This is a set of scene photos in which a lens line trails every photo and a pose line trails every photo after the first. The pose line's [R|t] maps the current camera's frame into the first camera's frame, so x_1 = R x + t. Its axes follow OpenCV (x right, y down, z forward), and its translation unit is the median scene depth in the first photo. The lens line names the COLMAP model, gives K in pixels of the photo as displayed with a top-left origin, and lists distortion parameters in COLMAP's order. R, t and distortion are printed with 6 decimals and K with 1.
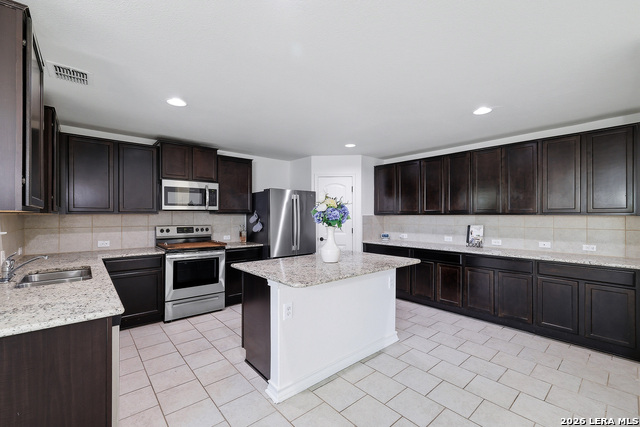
lens RADIAL K [[275.8, 0, 323.8], [0, 275.8, 214.1], [0, 0, 1]] dist [-0.000635, -0.000302]
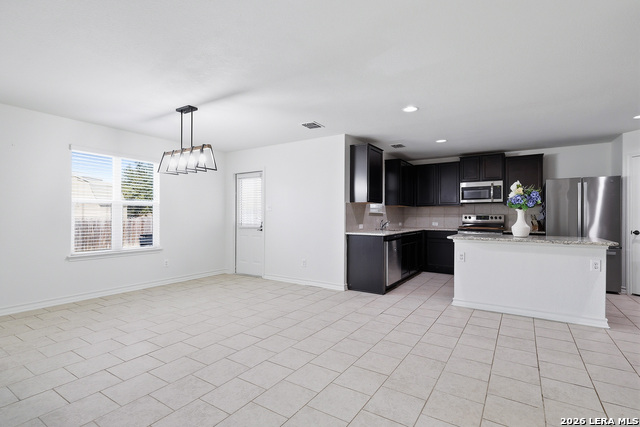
lens RADIAL K [[309.2, 0, 321.5], [0, 309.2, 214.8], [0, 0, 1]] dist [0.004429, 0.000203]
pose [[0.273283, -0.003522, -0.961927, 0.715166], [0.003010, 0.999992, -0.002806, 0.043916], [0.961929, -0.002129, 0.273291, -0.175382]]
